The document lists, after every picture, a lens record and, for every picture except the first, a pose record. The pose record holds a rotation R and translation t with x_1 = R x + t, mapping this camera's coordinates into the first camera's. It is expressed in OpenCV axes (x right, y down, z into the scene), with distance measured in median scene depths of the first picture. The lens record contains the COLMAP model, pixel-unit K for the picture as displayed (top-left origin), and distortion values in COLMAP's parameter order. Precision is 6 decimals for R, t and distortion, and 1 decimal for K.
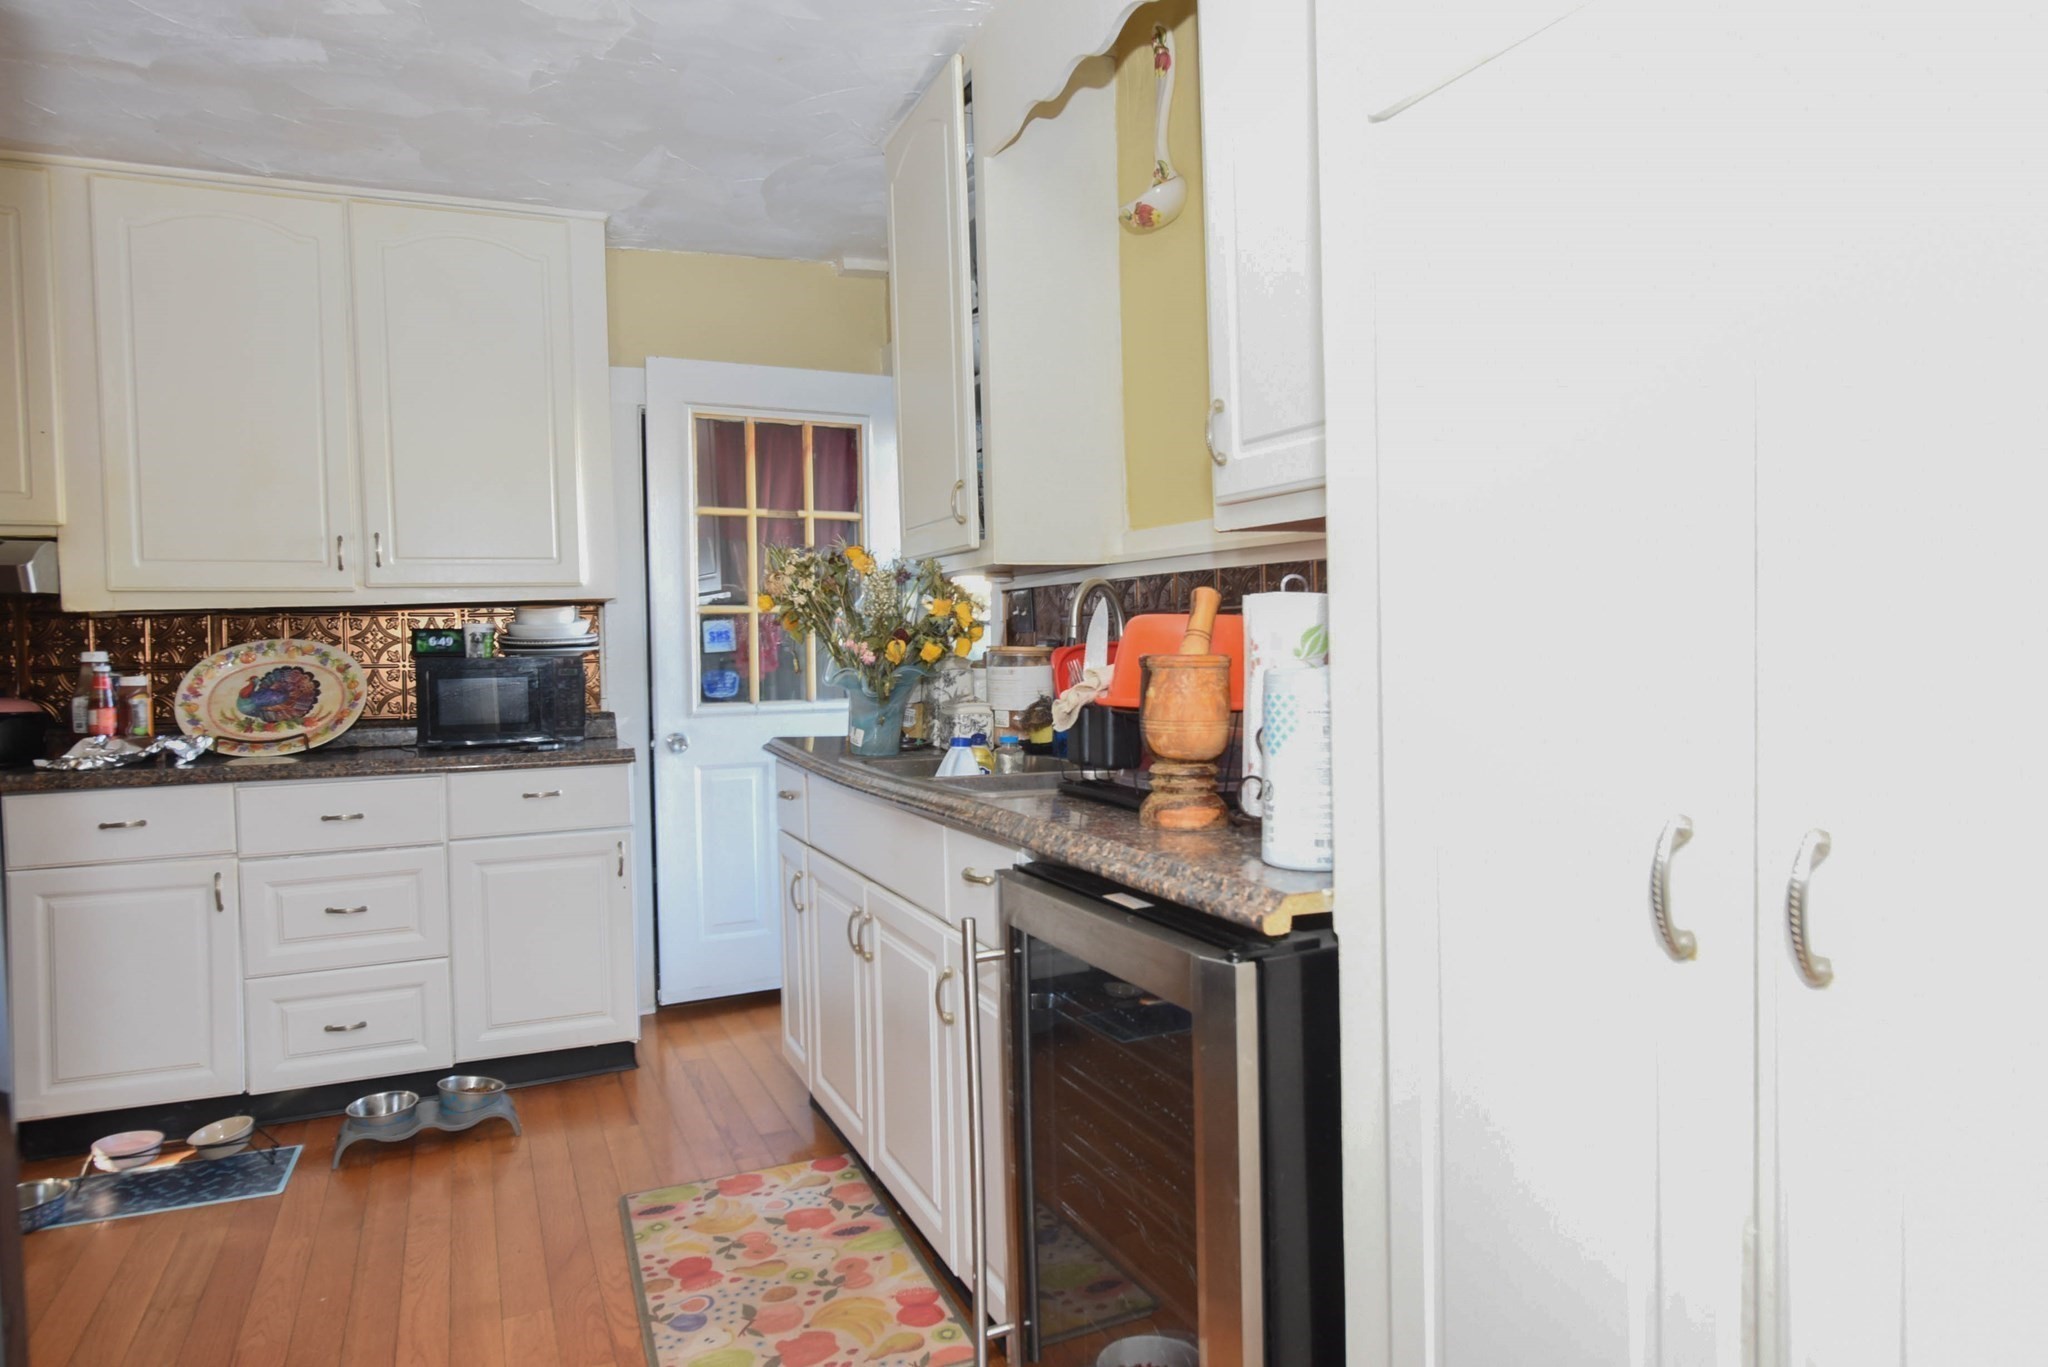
lens RADIAL K [[1276.0, 0, 1027.9], [0, 1276.0, 683.6], [0, 0, 1]] dist [-0.000042, -0.001049]
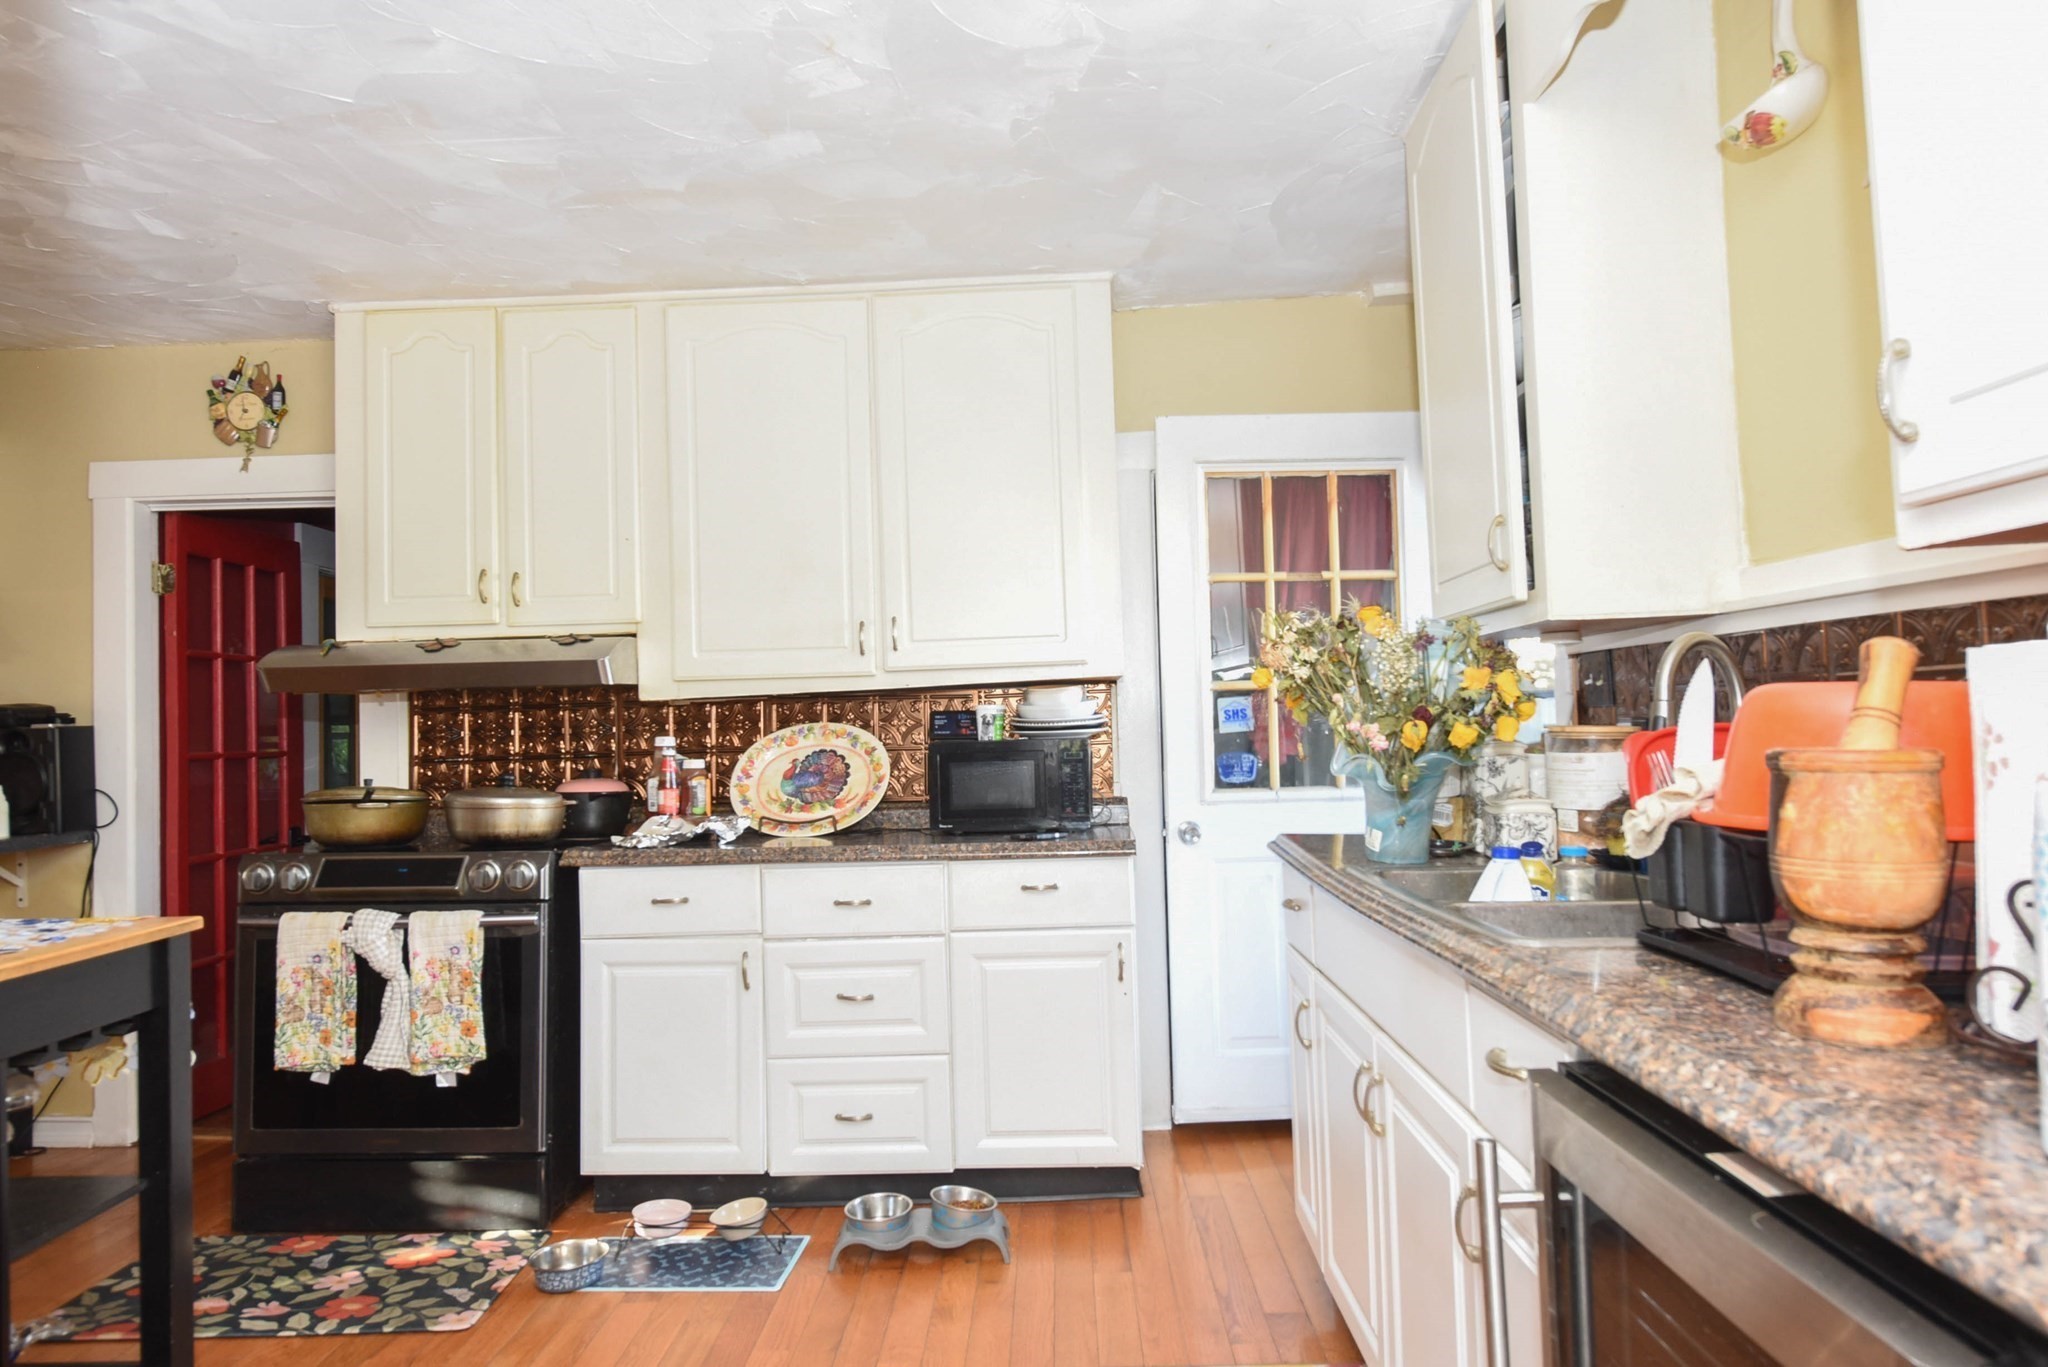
lens RADIAL K [[1276.0, 0, 1030.6], [0, 1276.0, 684.8], [0, 0, 1]] dist [-0.000042, -0.001049]
pose [[0.904301, -0.021284, -0.426364, 0.016335], [-0.002657, 0.998456, -0.055478, -0.010314], [0.426886, 0.051302, 0.902849, 0.158537]]
